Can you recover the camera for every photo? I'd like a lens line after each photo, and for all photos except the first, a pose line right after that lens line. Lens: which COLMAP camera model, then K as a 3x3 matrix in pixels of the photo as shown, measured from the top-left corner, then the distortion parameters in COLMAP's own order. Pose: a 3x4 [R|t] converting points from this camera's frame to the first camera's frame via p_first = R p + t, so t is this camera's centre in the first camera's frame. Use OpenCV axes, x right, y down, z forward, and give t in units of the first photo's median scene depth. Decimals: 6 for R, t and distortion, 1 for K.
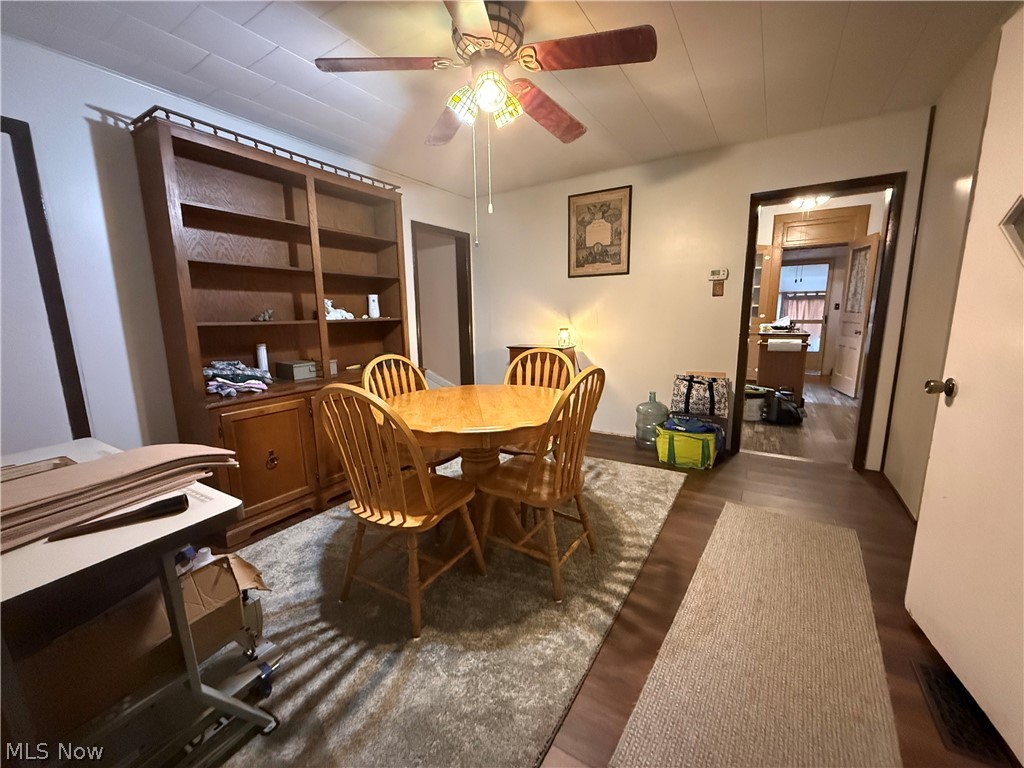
lens RADIAL K [[406.1, 0, 508.3], [0, 406.1, 382.4], [0, 0, 1]] dist [0.000166, 0.000111]
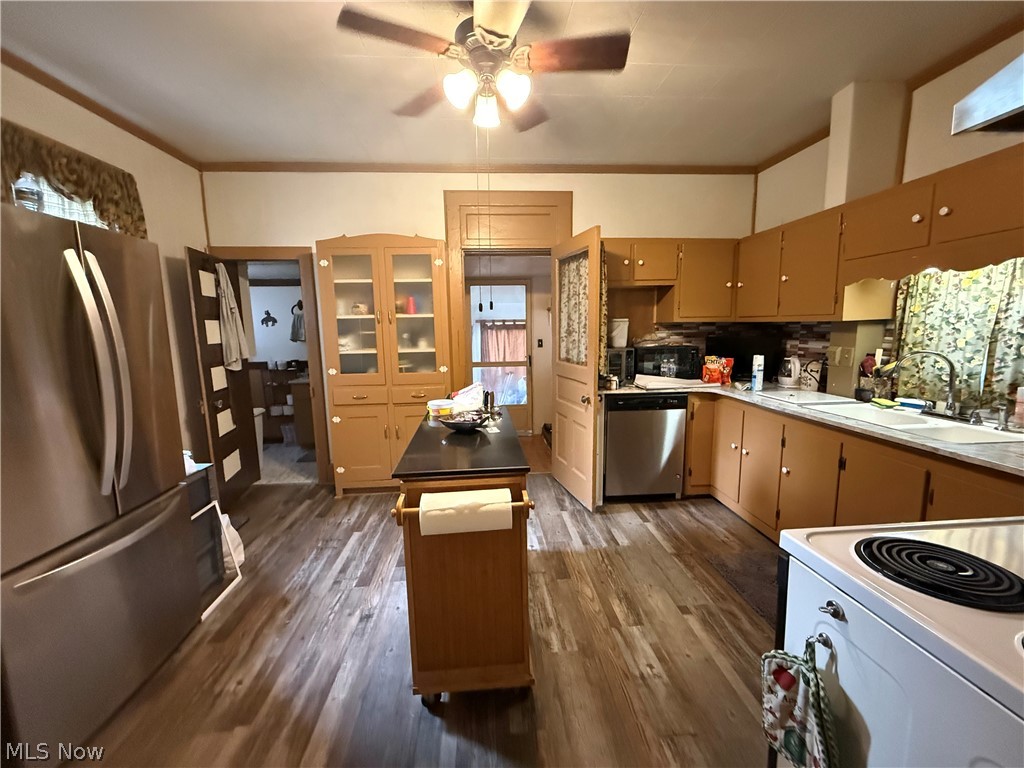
lens RADIAL K [[406.1, 0, 508.3], [0, 406.1, 382.4], [0, 0, 1]] dist [0.000166, 0.000111]
pose [[0.806130, -0.076357, 0.586792, 0.445642], [0.105839, 0.994254, -0.016022, -0.152075], [-0.582197, 0.075021, 0.809579, 0.607184]]
